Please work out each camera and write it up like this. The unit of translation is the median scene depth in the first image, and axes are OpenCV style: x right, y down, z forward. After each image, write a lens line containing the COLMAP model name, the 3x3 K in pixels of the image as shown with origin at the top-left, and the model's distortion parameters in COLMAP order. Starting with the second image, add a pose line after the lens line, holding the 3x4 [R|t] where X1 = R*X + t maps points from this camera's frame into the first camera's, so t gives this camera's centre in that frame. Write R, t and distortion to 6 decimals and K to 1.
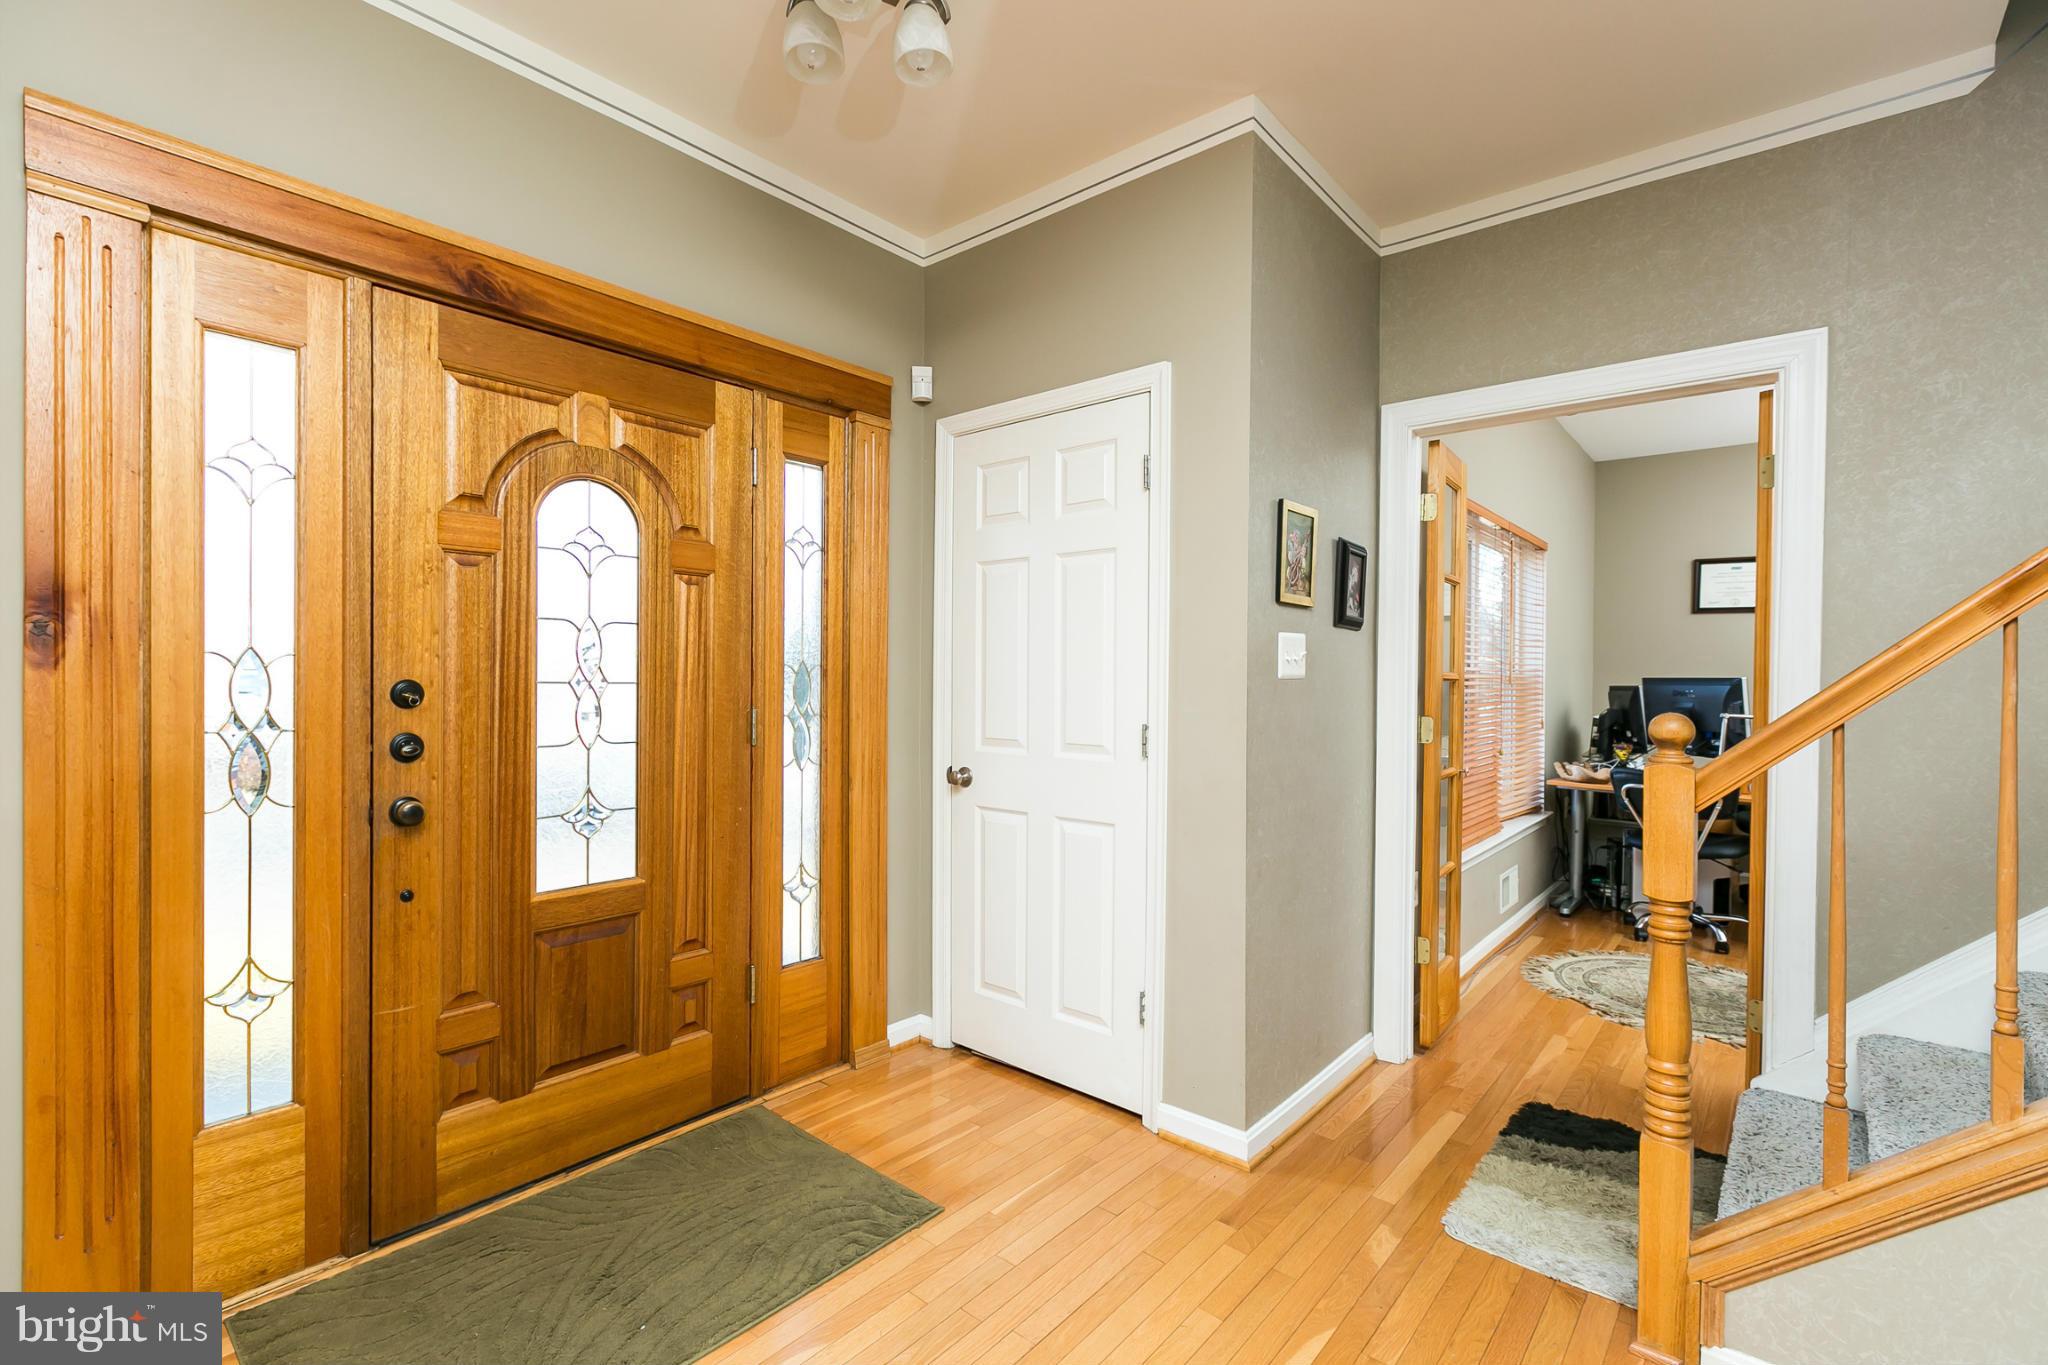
lens RADIAL K [[911.6, 0, 1023.3], [0, 911.6, 678.9], [0, 0, 1]] dist [-0.001007, -0.000136]
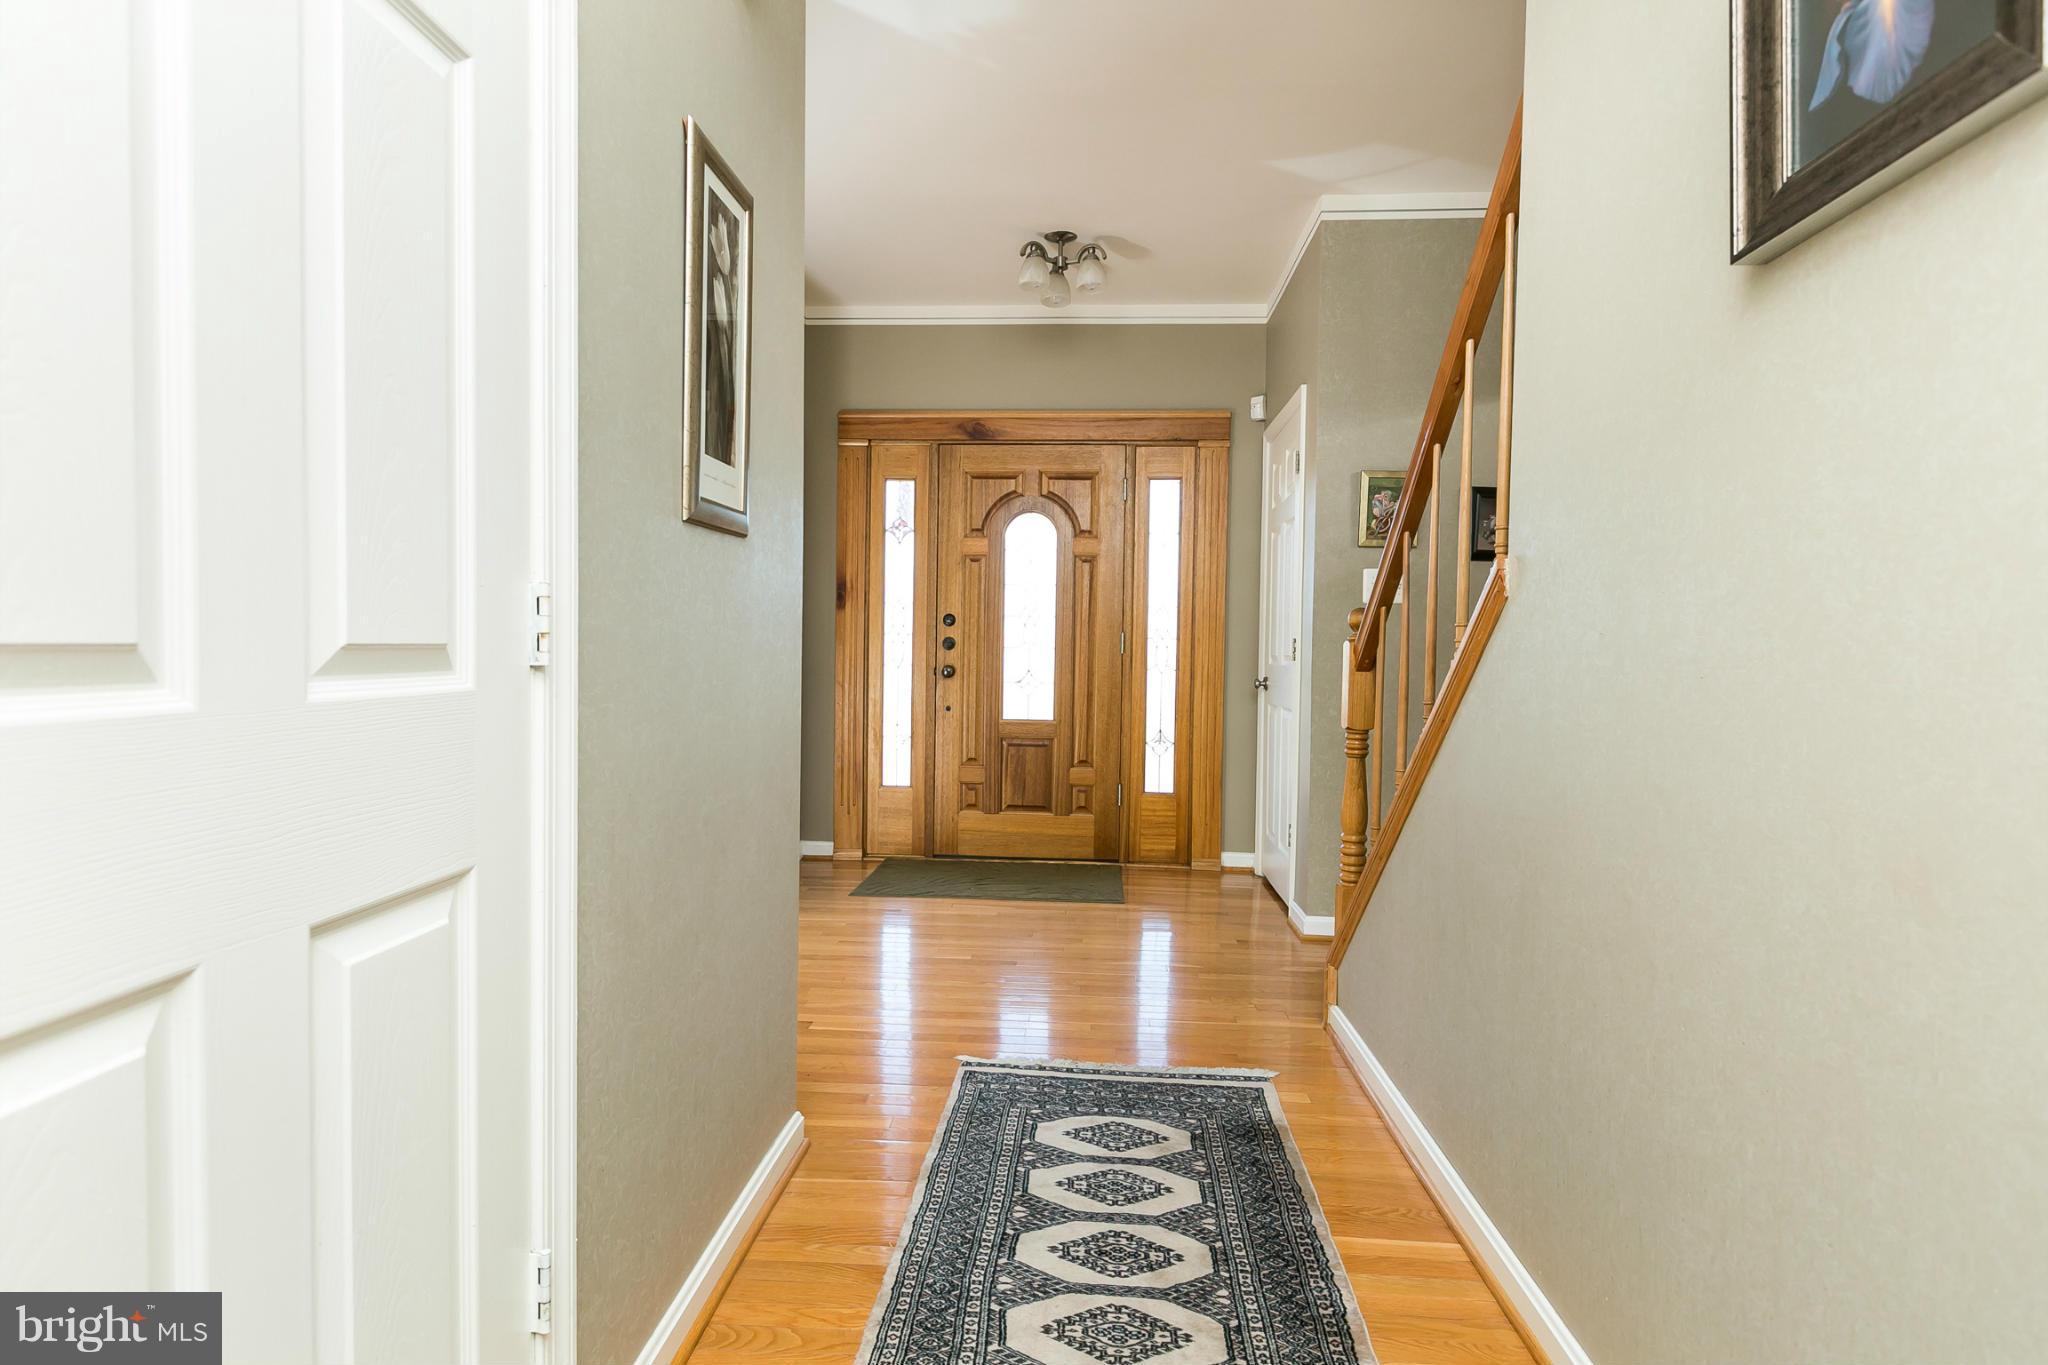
lens RADIAL K [[911.6, 0, 1023.3], [0, 911.6, 678.9], [0, 0, 1]] dist [-0.001007, -0.000136]
pose [[0.597168, -0.000185, -0.802116, 1.095458], [-0.018270, 0.999737, -0.013832, 0.167673], [0.801908, 0.022915, 0.597008, -0.180594]]
